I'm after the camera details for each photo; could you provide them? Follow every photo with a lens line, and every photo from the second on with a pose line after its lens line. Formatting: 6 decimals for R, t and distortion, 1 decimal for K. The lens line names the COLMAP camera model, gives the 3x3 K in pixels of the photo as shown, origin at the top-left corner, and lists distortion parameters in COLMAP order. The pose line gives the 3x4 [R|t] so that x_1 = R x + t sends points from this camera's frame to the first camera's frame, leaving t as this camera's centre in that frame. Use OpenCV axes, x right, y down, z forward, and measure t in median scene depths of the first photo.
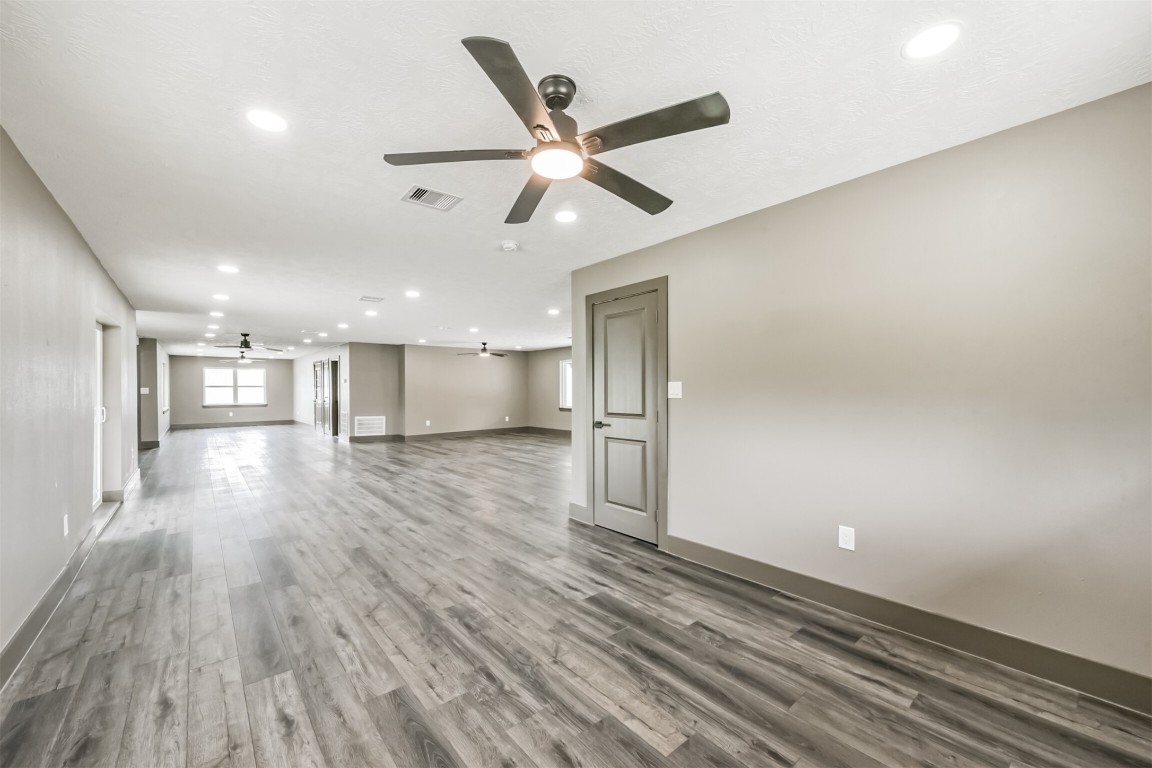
lens RADIAL K [[449.3, 0, 579.0], [0, 449.3, 393.2], [0, 0, 1]] dist [0.000013, -0.000527]
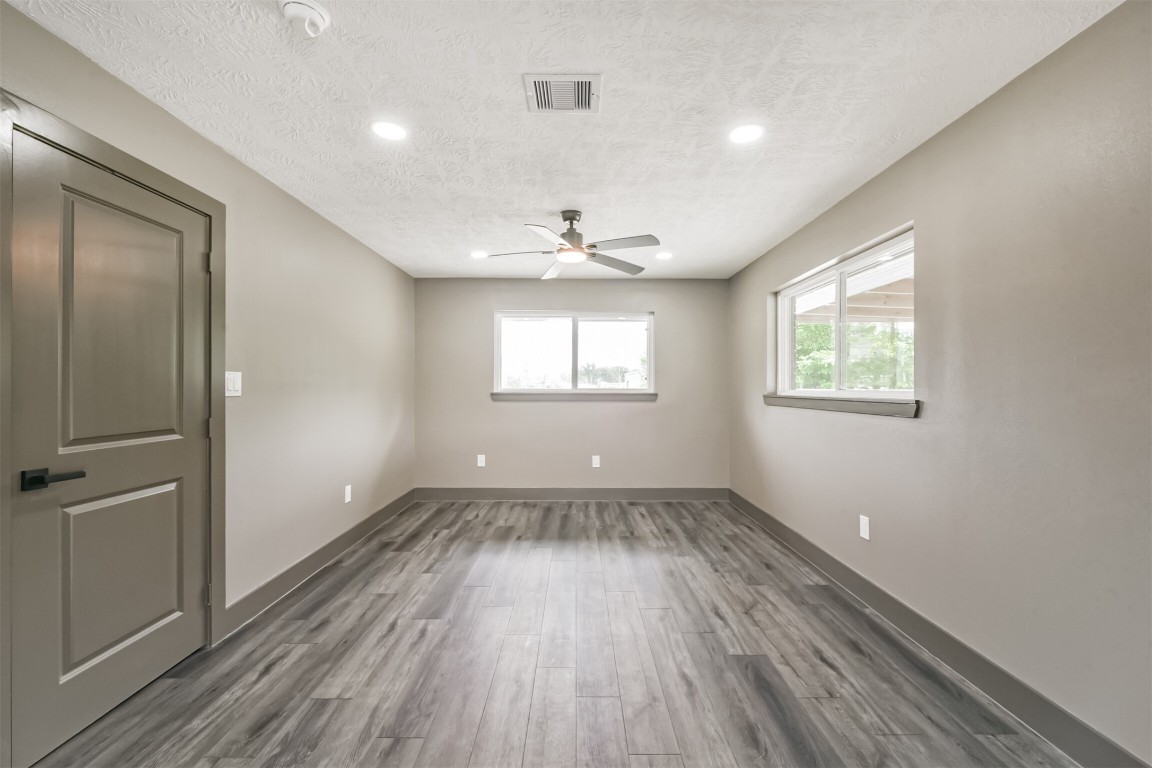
lens RADIAL K [[449.3, 0, 579.0], [0, 449.3, 393.2], [0, 0, 1]] dist [0.000013, -0.000527]
pose [[-0.765544, -0.008053, 0.643333, -1.155576], [0.002629, 0.999874, 0.015645, -0.005662], [-0.643379, 0.013668, -0.765426, 2.241974]]
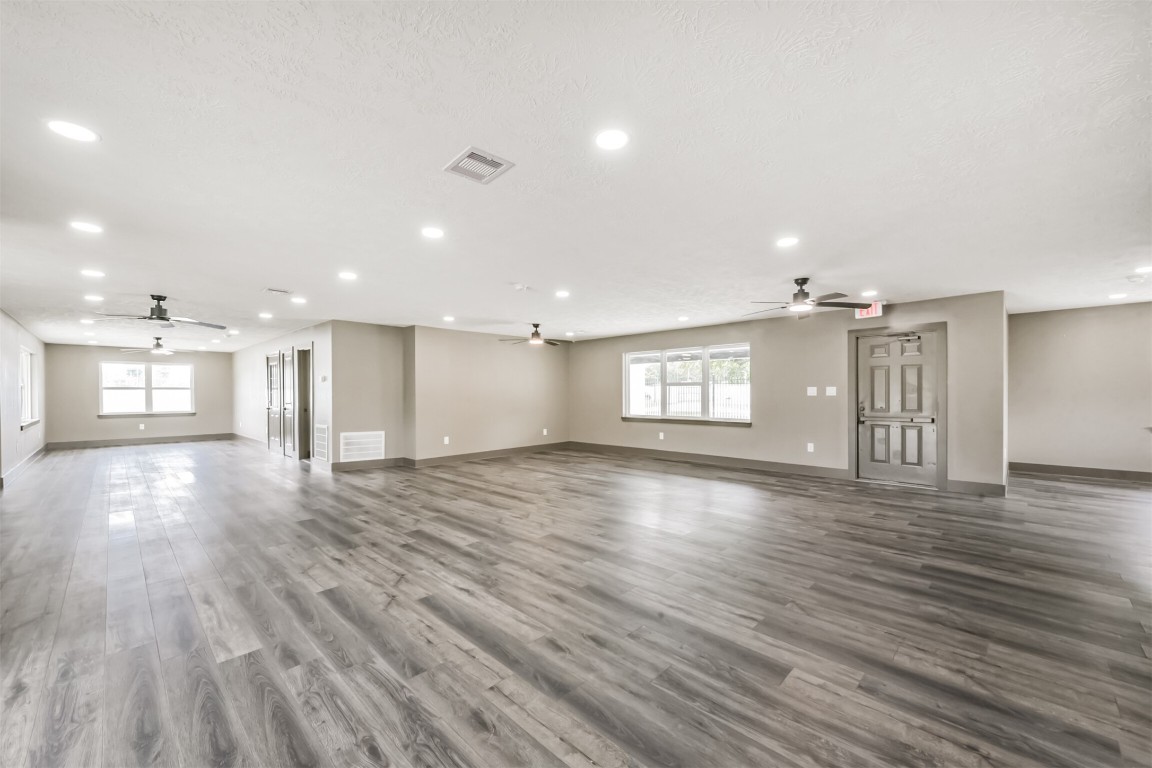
lens RADIAL K [[449.3, 0, 579.0], [0, 449.3, 393.2], [0, 0, 1]] dist [0.000013, -0.000527]
pose [[0.994774, 0.000379, 0.102101, -0.154851], [0.000557, 0.999958, -0.009136, 0.000030], [-0.102100, 0.009145, 0.994732, 0.217906]]
